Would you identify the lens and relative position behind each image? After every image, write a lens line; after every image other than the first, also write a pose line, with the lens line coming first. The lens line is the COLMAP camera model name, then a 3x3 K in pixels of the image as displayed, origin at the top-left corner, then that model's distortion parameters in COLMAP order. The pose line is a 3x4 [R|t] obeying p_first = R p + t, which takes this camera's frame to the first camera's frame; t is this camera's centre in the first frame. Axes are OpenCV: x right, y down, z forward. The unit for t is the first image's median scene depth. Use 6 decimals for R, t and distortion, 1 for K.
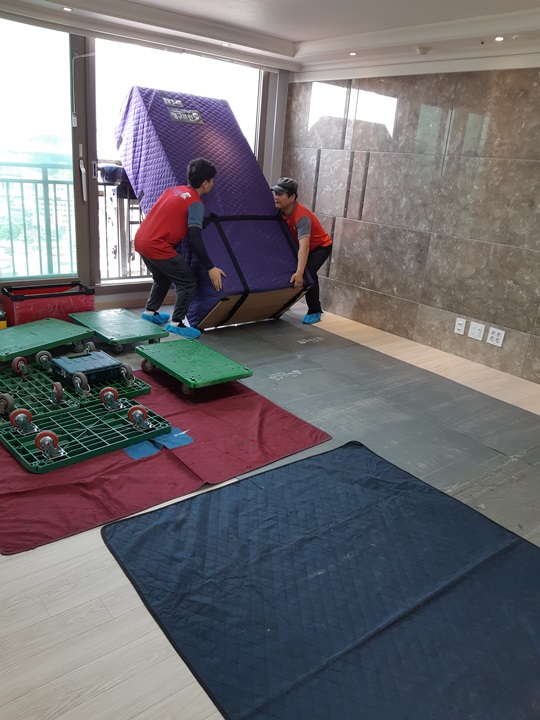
lens RADIAL K [[547.4, 0, 270.0], [0, 547.4, 360.0], [0, 0, 1]] dist [0.036861, -0.105003]
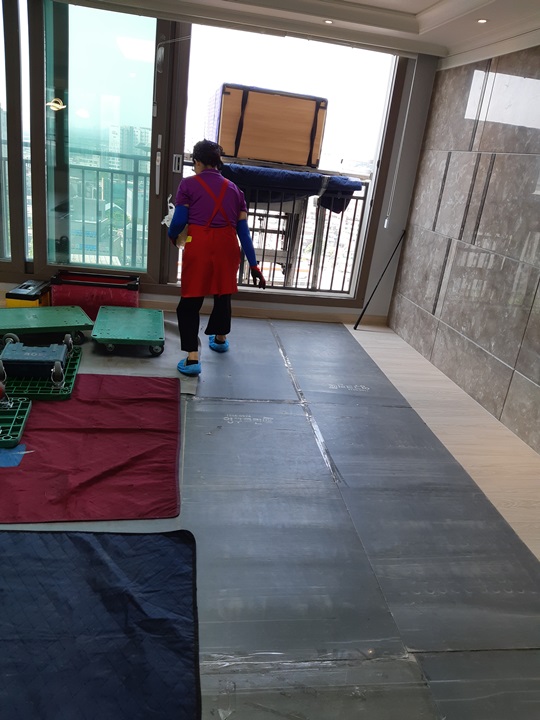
lens RADIAL K [[547.4, 0, 270.0], [0, 547.4, 360.0], [0, 0, 1]] dist [0.036861, -0.105003]
pose [[0.866599, 0.195391, -0.459161, 0.339827], [-0.213276, 0.976903, 0.013184, -0.062611], [0.451132, 0.086503, 0.888255, 0.266388]]
